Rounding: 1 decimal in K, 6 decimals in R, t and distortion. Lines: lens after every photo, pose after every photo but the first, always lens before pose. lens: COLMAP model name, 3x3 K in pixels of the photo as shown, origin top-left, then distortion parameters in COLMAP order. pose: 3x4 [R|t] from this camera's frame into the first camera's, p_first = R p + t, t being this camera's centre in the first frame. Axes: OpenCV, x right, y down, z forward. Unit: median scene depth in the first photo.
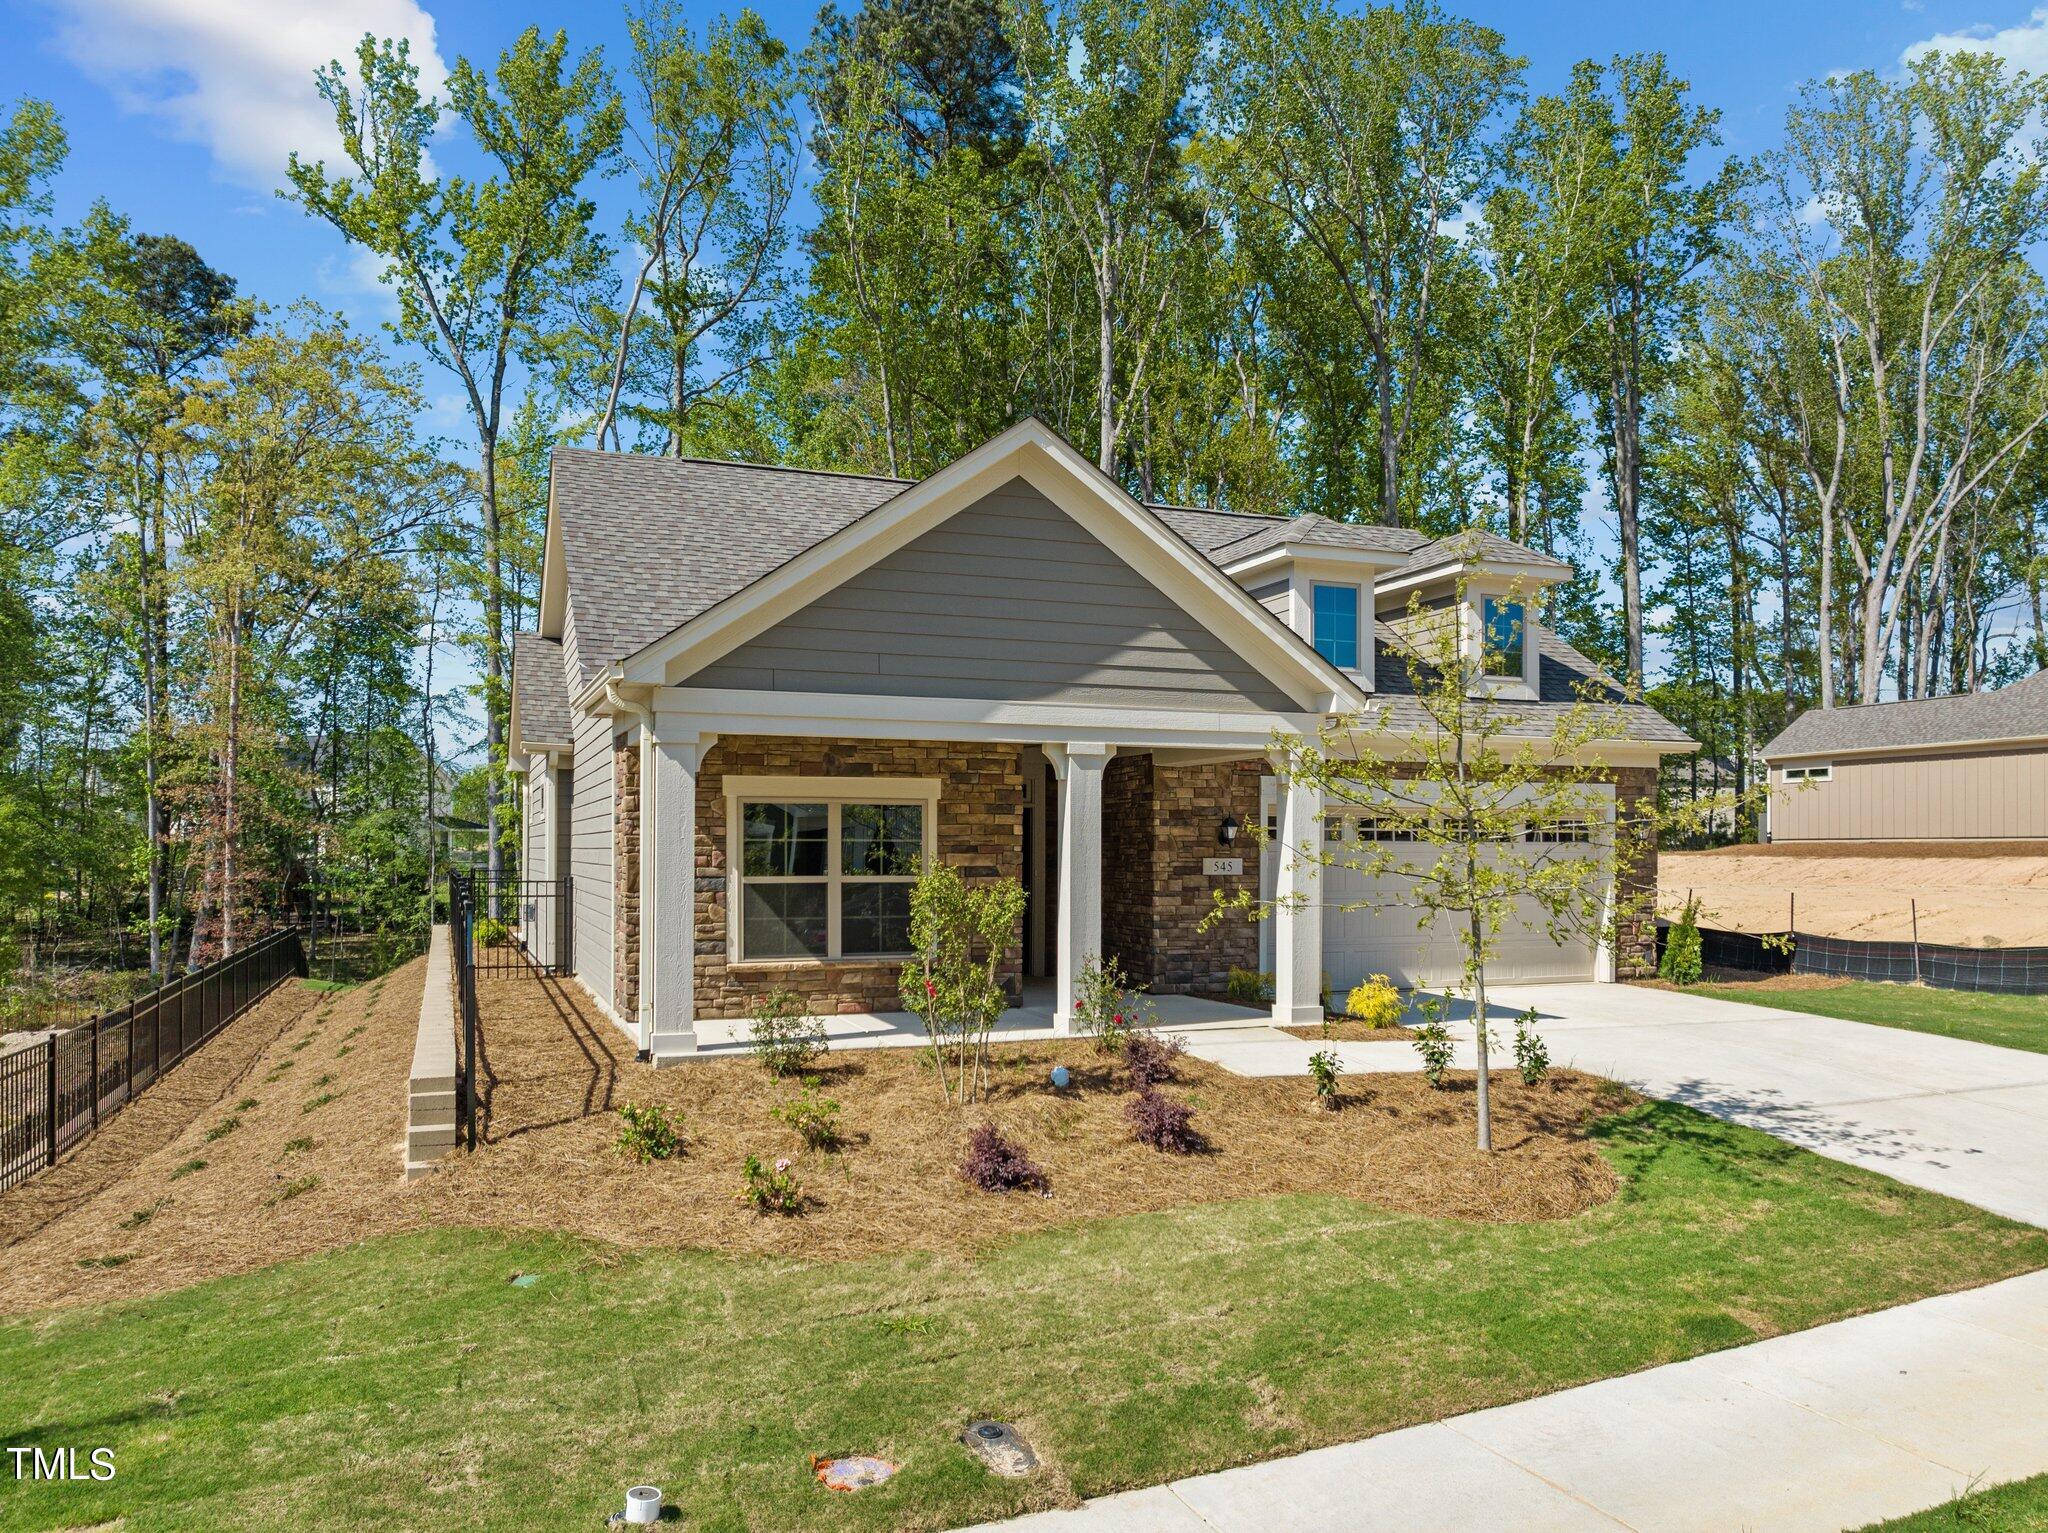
lens RADIAL K [[1467.0, 0, 1025.8], [0, 1467.0, 819.0], [0, 0, 1]] dist [-0.032539, -0.002418]
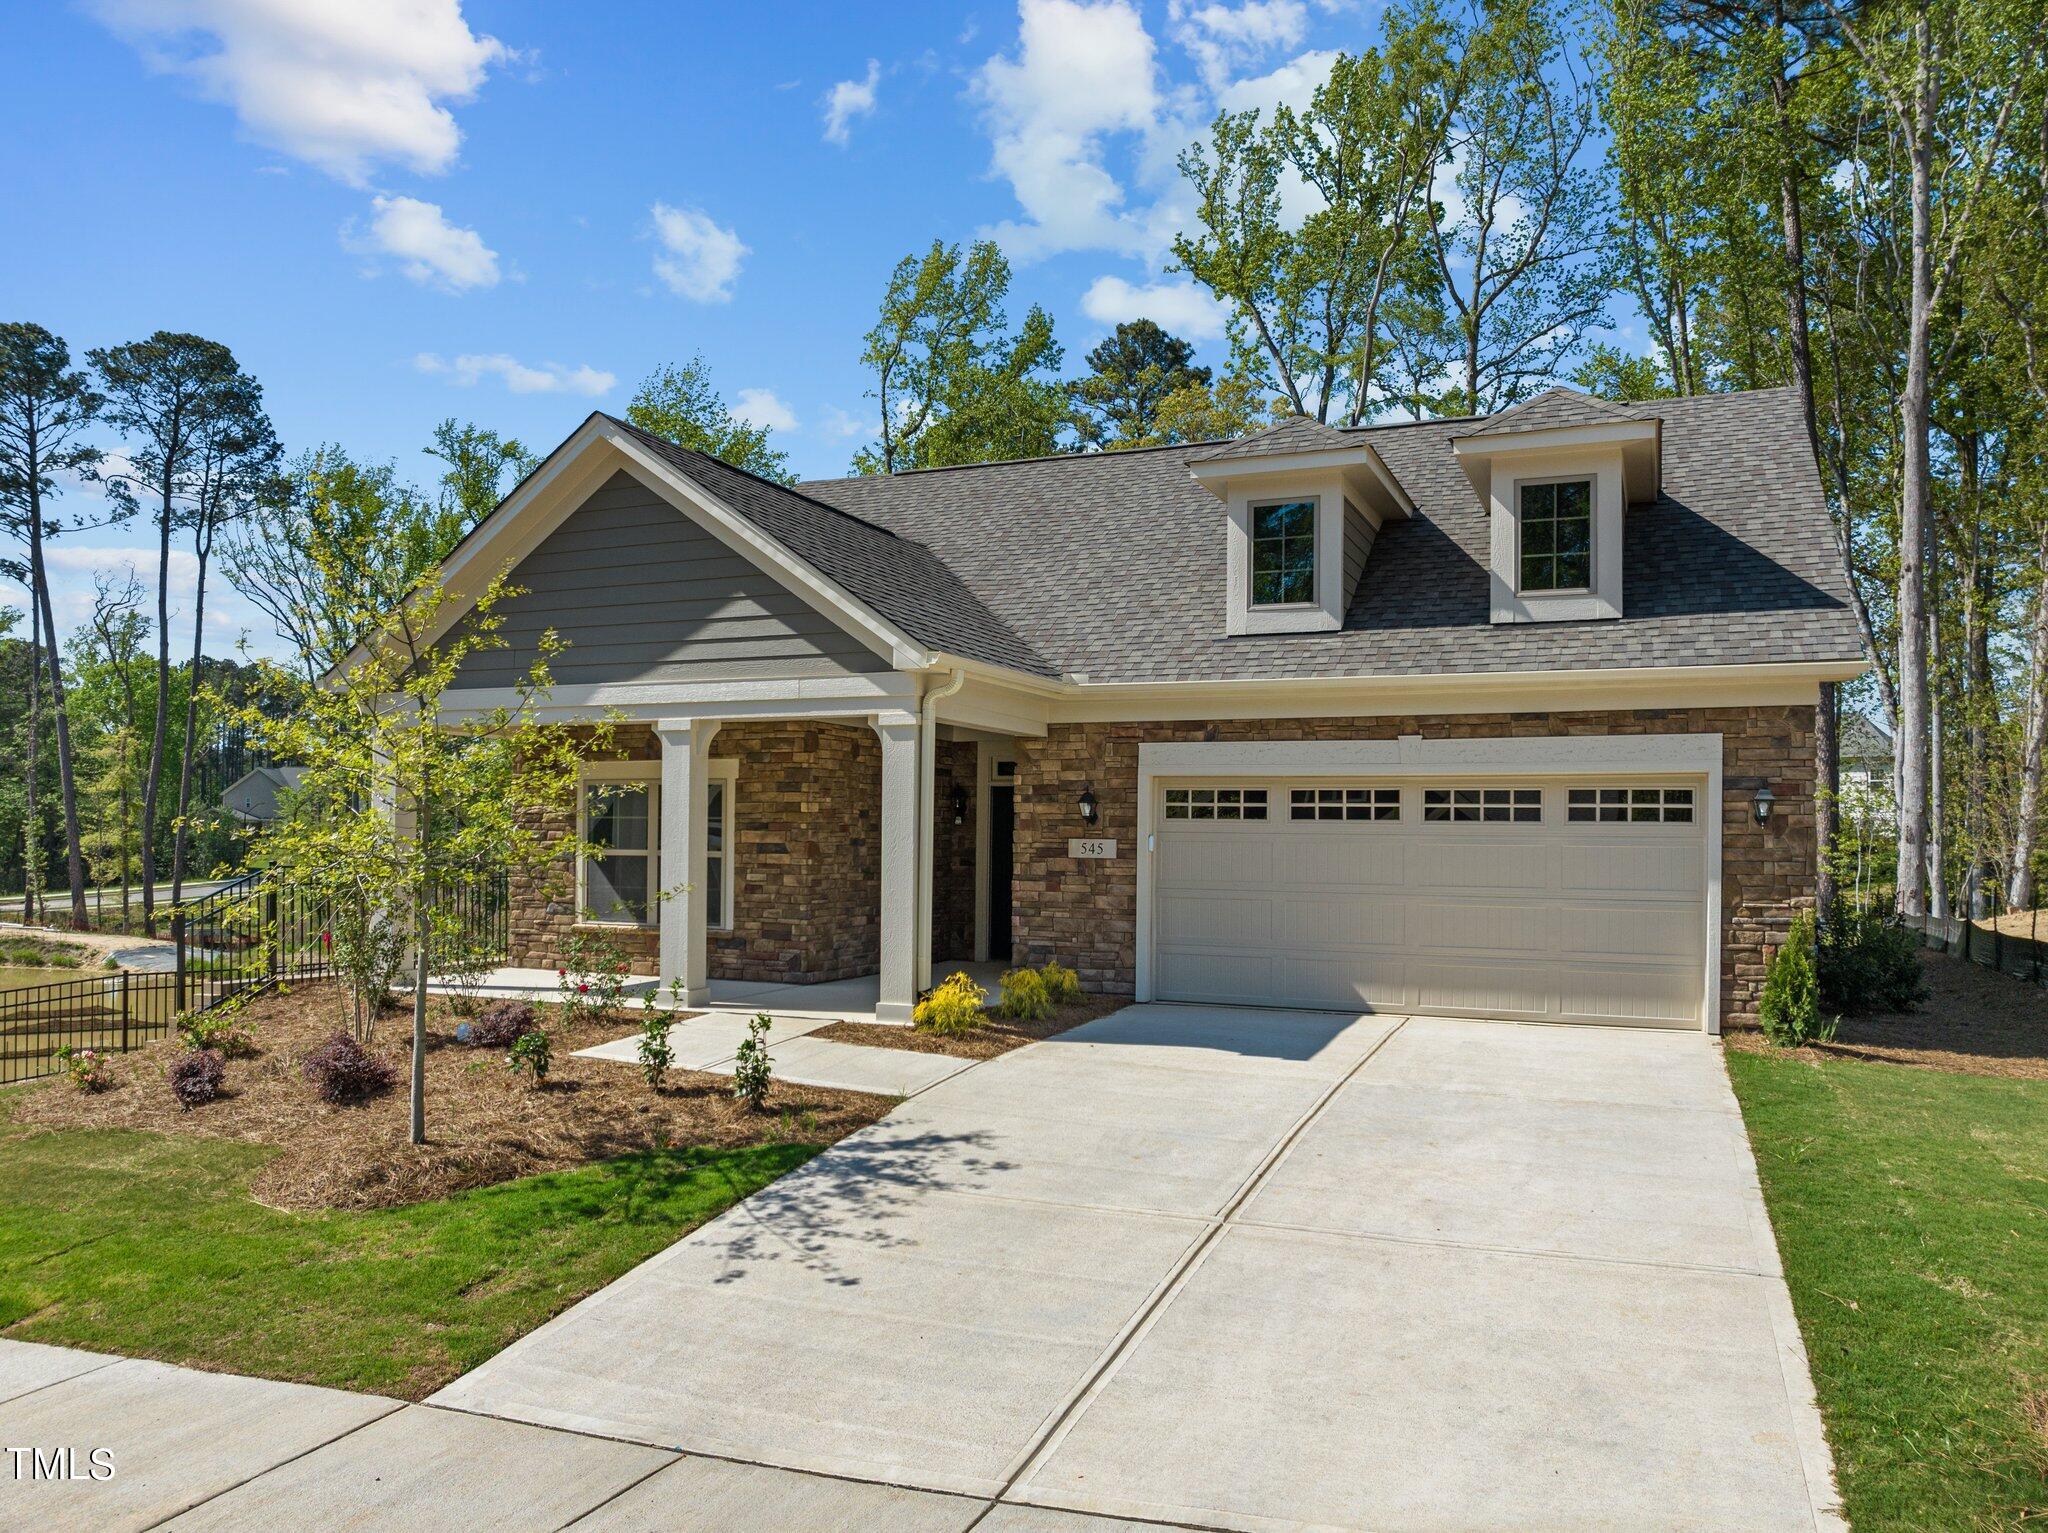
lens RADIAL K [[1454.2, 0, 1031.7], [0, 1454.2, 793.0], [0, 0, 1]] dist [-0.044556, 0.004246]
pose [[0.712941, -0.015283, -0.701057, 0.734090], [0.006216, 0.999861, -0.015476, 0.012756], [0.701197, 0.006676, 0.712937, 0.367267]]
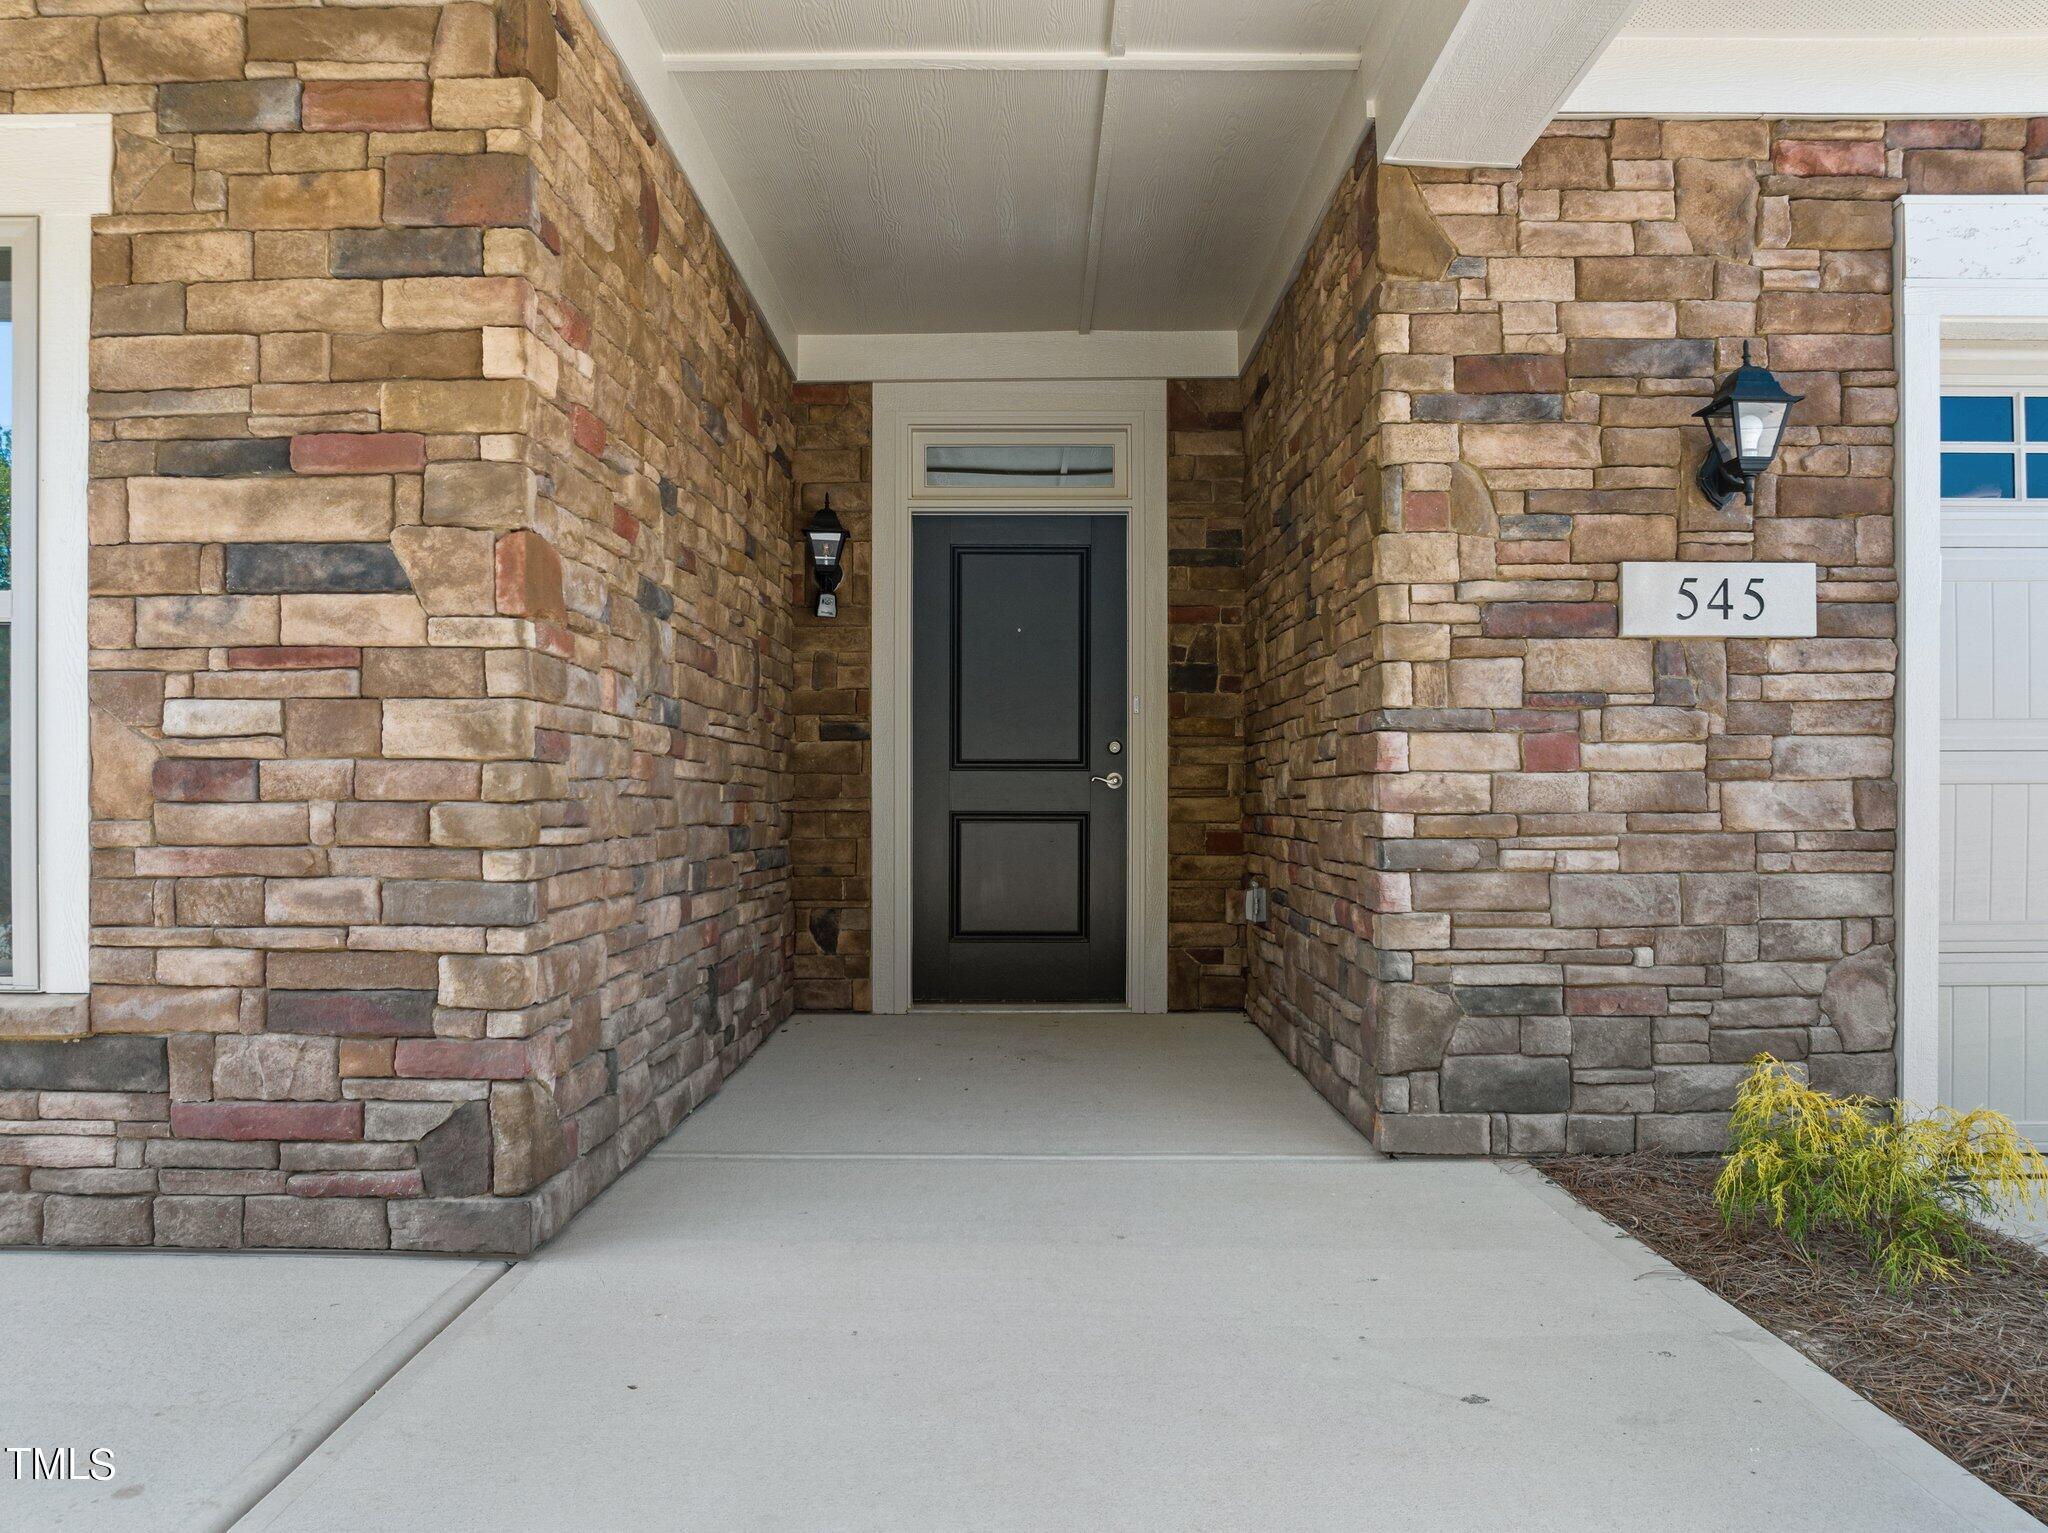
lens RADIAL K [[1453.9, 0, 1020.4], [0, 1453.9, 798.9], [0, 0, 1]] dist [-0.057051, 0.033149]
pose [[0.929577, -0.006277, -0.368573, 0.118649], [0.013686, 0.999753, 0.017492, 0.059060], [0.368373, -0.021305, 0.929434, 0.774367]]
